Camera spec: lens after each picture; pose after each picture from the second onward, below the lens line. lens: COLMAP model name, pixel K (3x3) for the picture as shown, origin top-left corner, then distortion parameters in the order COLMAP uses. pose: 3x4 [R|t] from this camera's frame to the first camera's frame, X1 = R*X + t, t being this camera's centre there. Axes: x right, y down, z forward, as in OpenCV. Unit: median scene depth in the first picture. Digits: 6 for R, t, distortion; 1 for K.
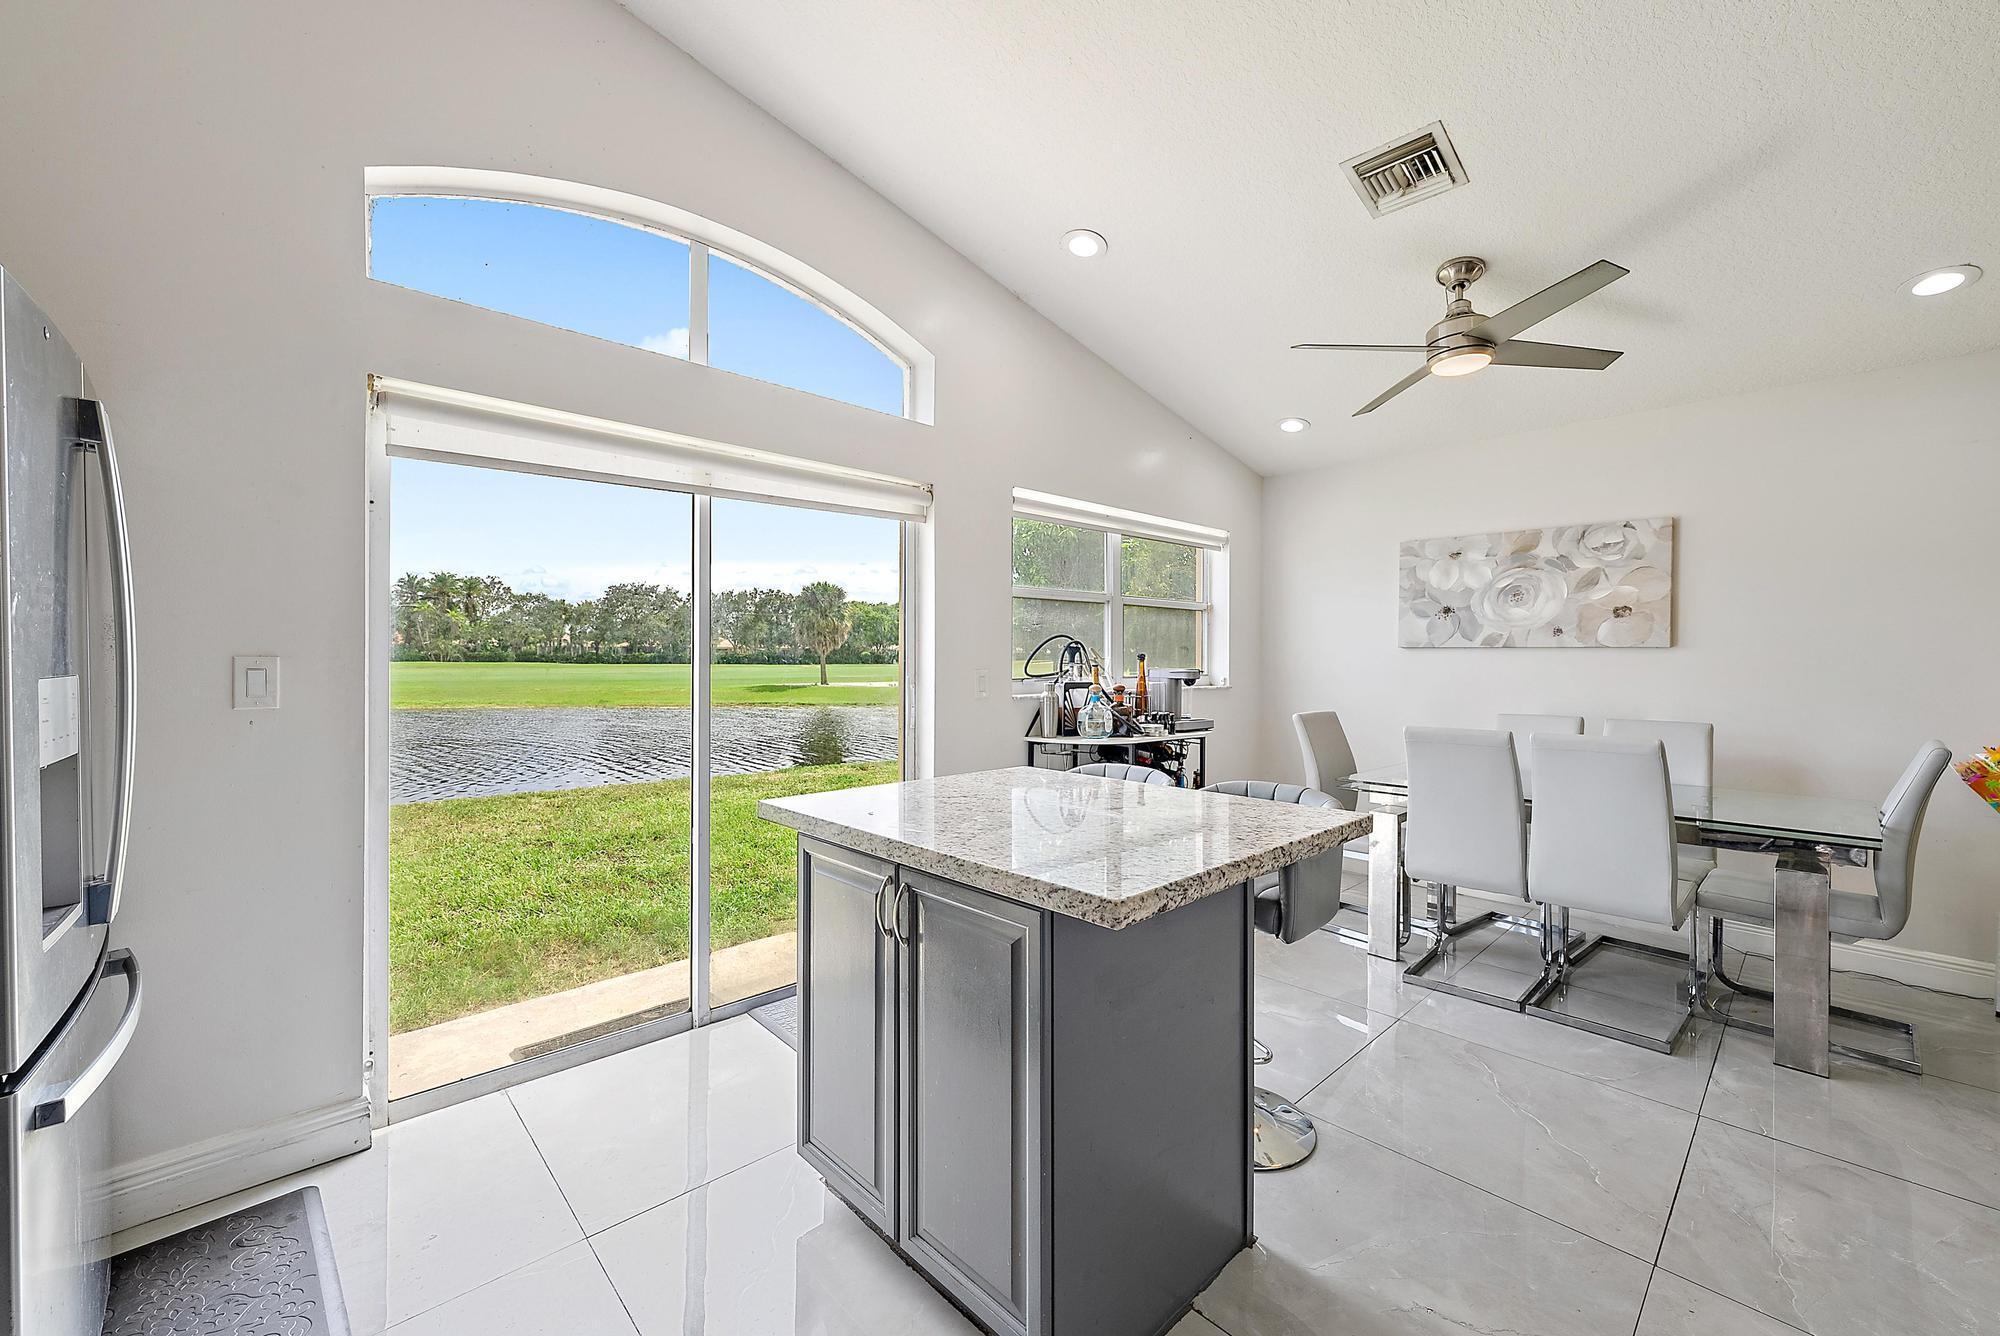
lens RADIAL K [[784.4, 0, 997.7], [0, 784.4, 655.6], [0, 0, 1]] dist [-0.000298, 0.000147]
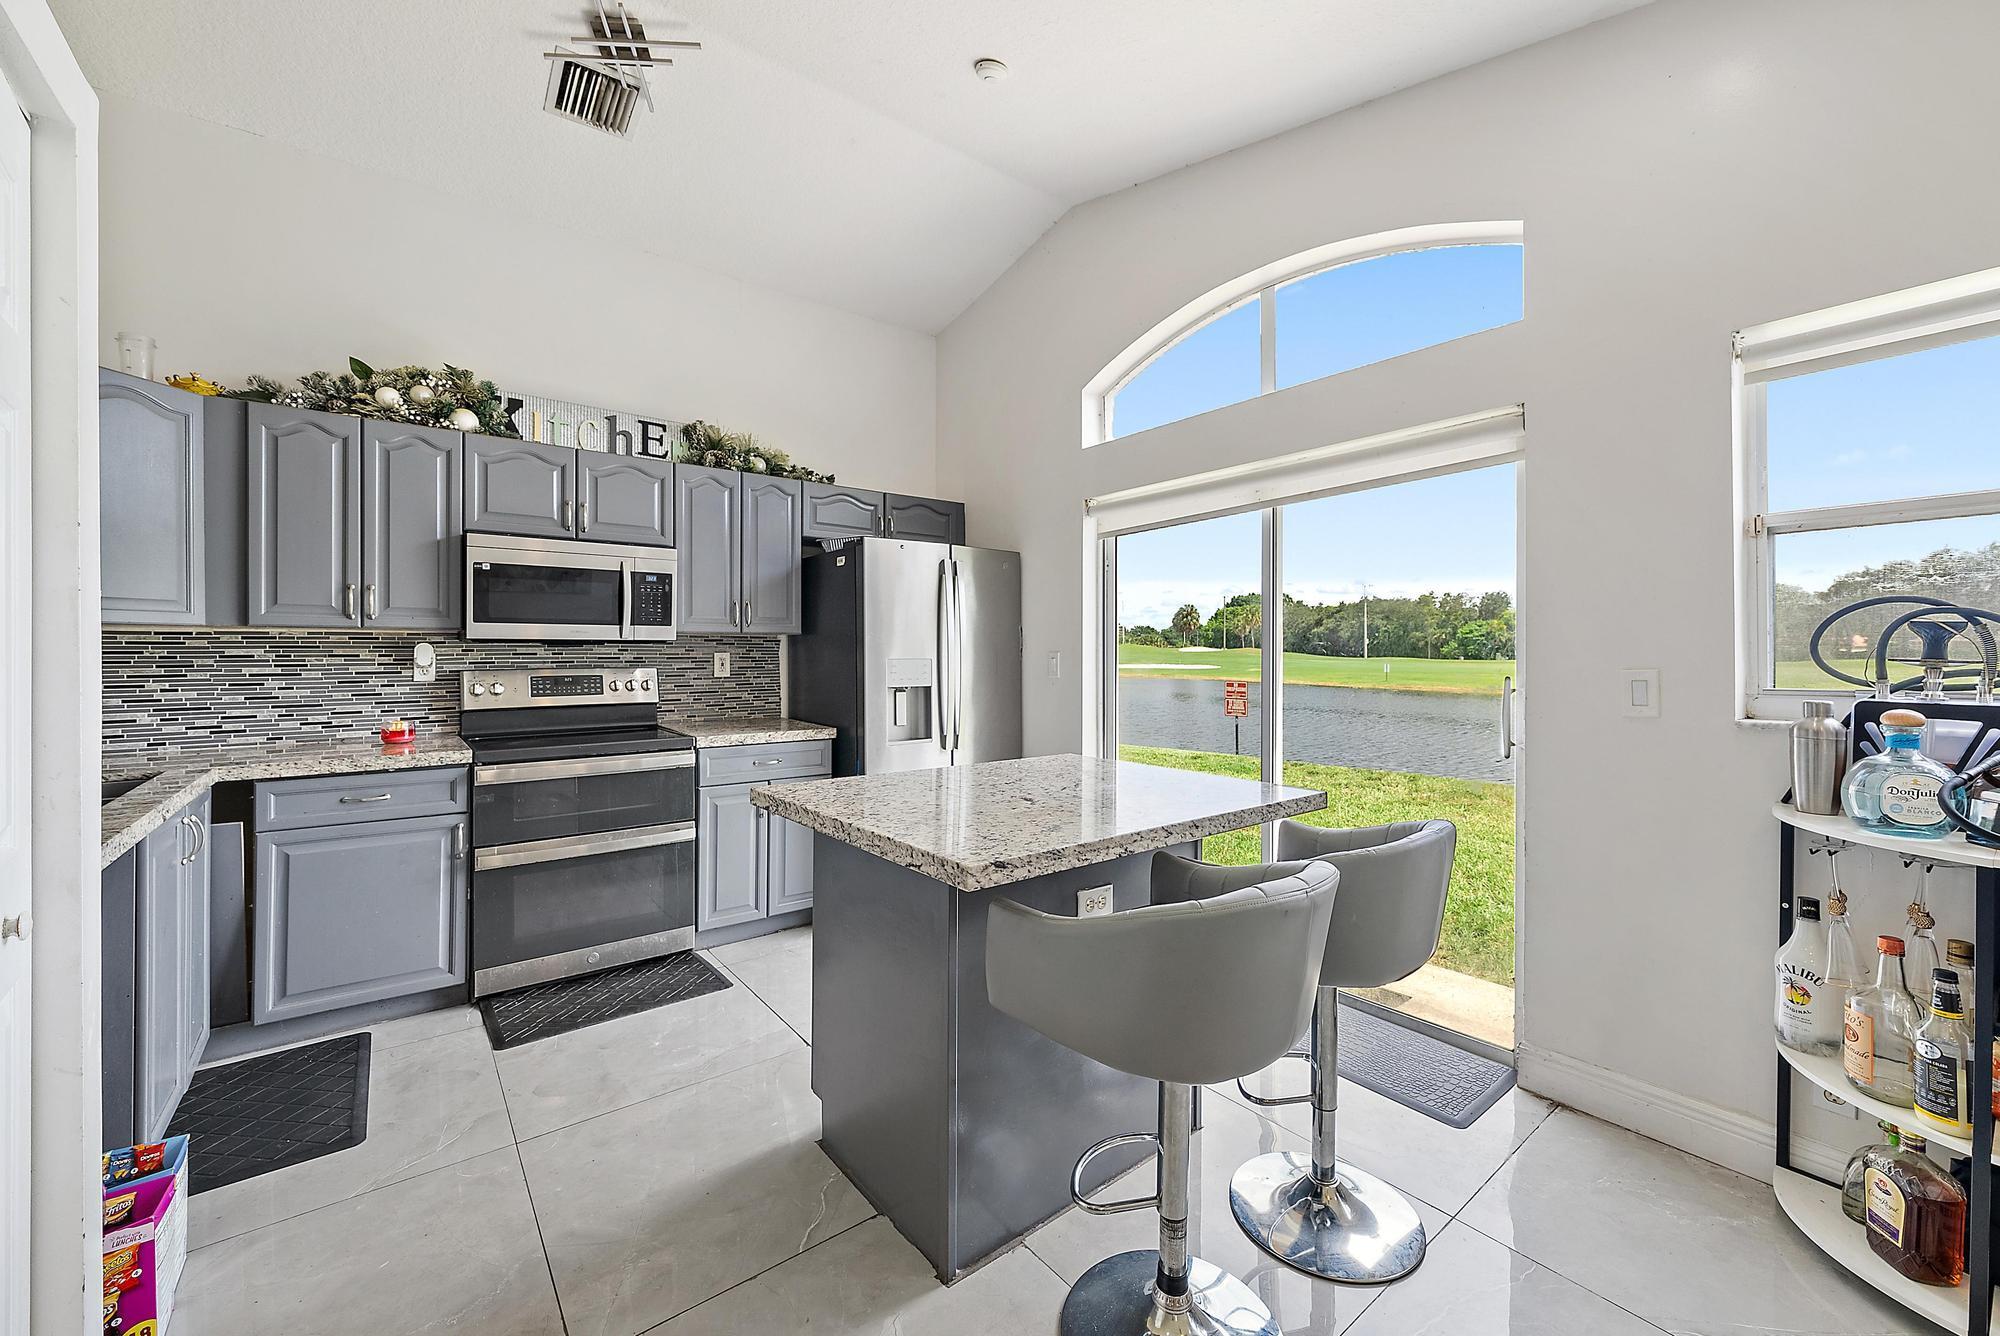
lens RADIAL K [[784.4, 0, 997.7], [0, 784.4, 655.6], [0, 0, 1]] dist [-0.000298, 0.000147]
pose [[-0.091034, 0.002532, -0.995845, 0.751855], [-0.001106, 0.999996, 0.002644, 0.005578], [0.995847, 0.001342, -0.091031, 0.678778]]
